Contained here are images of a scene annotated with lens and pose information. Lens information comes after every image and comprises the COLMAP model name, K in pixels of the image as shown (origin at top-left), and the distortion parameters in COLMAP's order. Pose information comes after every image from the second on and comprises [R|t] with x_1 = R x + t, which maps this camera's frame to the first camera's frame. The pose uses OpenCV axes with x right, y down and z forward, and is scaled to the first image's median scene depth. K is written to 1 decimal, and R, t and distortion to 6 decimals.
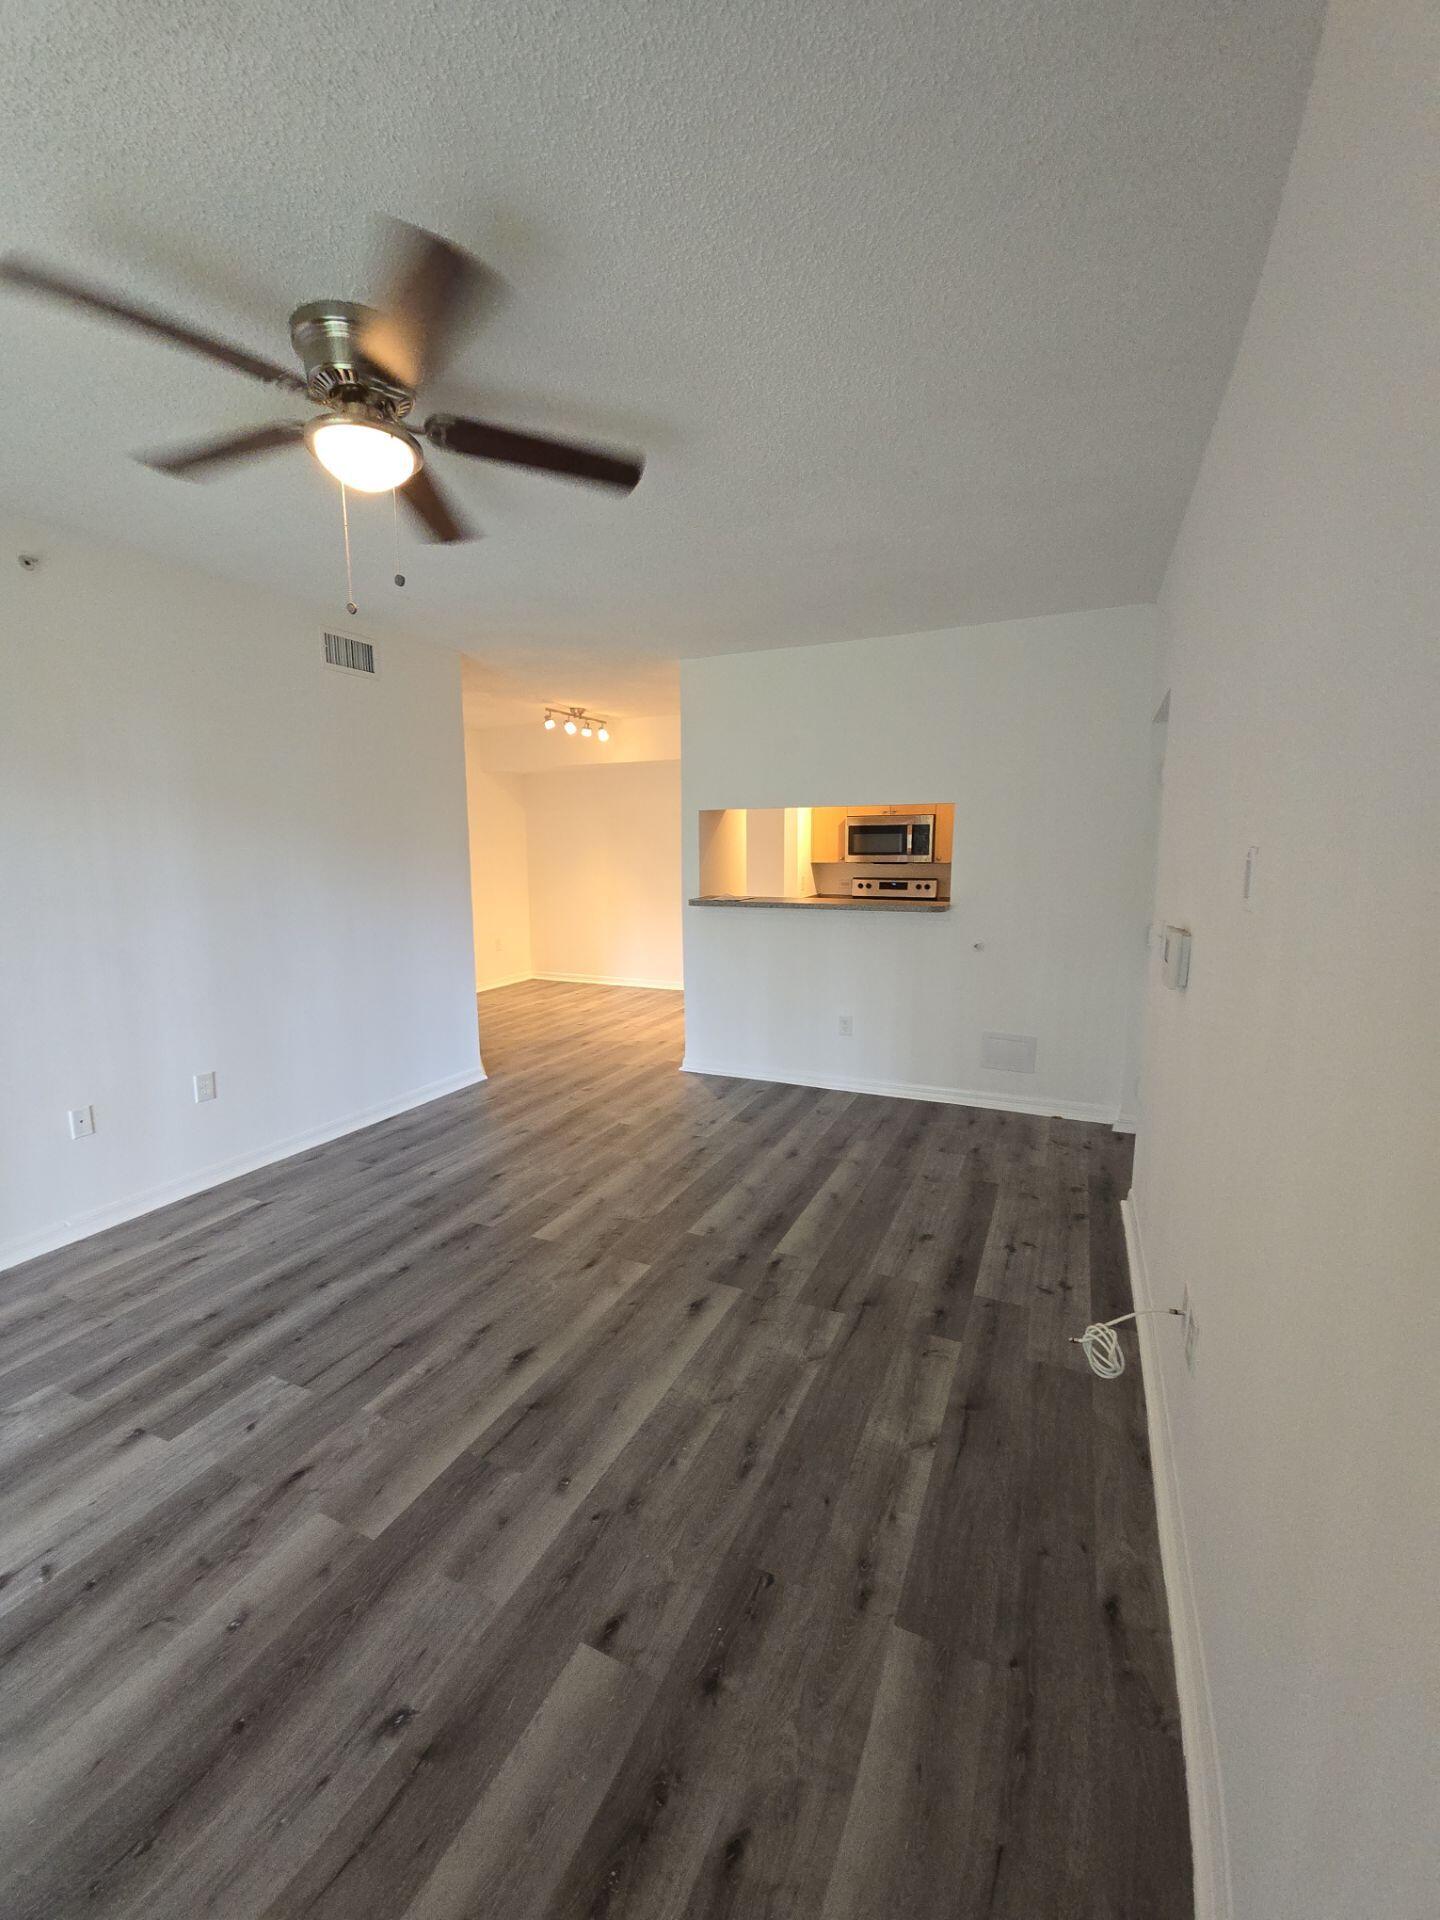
lens RADIAL K [[783.7, 0, 726.6], [0, 783.7, 980.0], [0, 0, 1]] dist [0.001135, -0.007054]
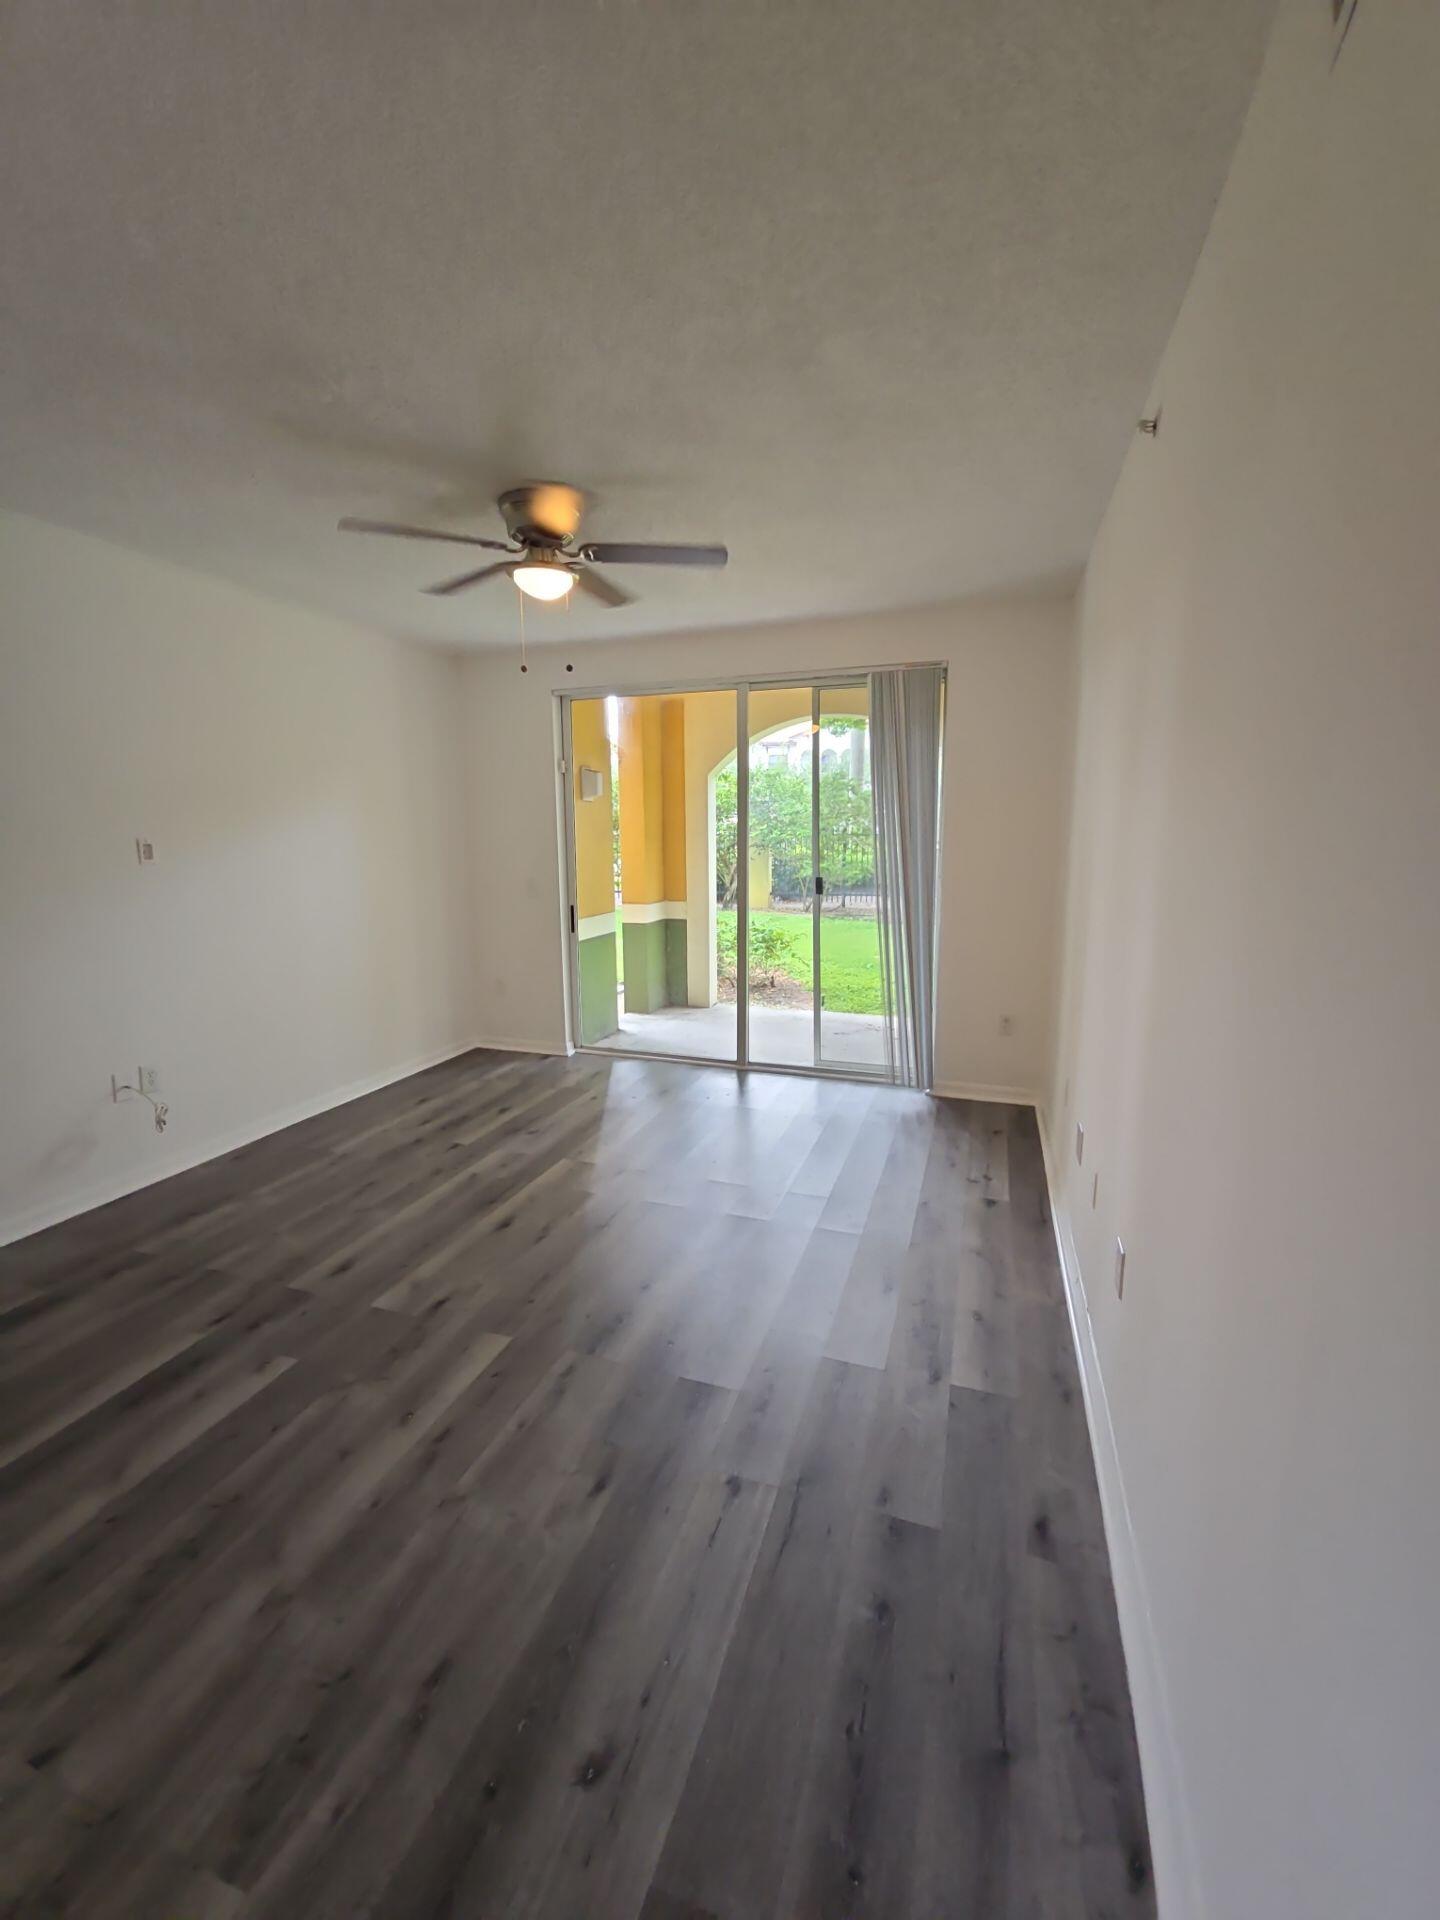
lens RADIAL K [[776.8, 0, 709.8], [0, 776.8, 960.8], [0, 0, 1]] dist [0.008681, -0.007057]
pose [[-0.996403, 0.023214, -0.081506, -0.452837], [-0.004818, 0.944680, 0.327957, -0.324236], [0.084610, 0.327170, -0.941170, 1.879037]]
